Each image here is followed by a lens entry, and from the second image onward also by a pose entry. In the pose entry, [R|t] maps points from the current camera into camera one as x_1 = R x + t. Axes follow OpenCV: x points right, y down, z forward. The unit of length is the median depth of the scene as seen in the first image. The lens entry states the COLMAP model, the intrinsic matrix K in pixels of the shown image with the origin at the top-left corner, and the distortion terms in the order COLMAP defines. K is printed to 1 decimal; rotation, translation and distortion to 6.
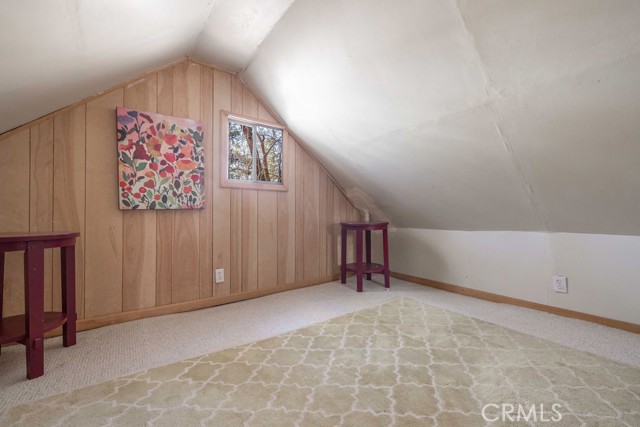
lens RADIAL K [[273.4, 0, 319.6], [0, 273.4, 215.3], [0, 0, 1]] dist [0.001863, -0.000964]
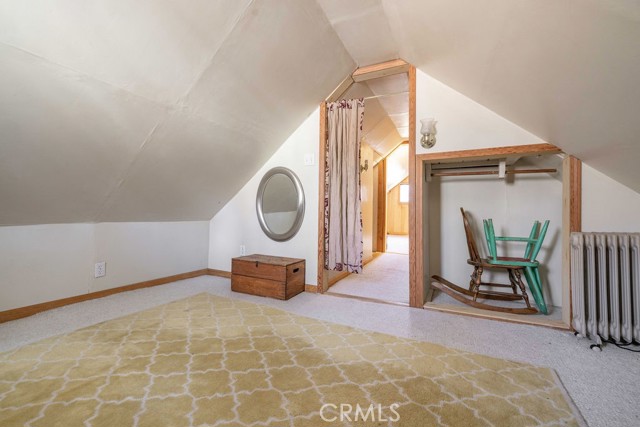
lens RADIAL K [[273.4, 0, 319.1], [0, 273.4, 211.5], [0, 0, 1]] dist [0.001863, -0.000964]
pose [[-0.485265, -0.001881, 0.874365, -0.630608], [-0.022897, 0.999682, -0.010557, 0.012657], [-0.874067, -0.025143, -0.485154, 0.952462]]
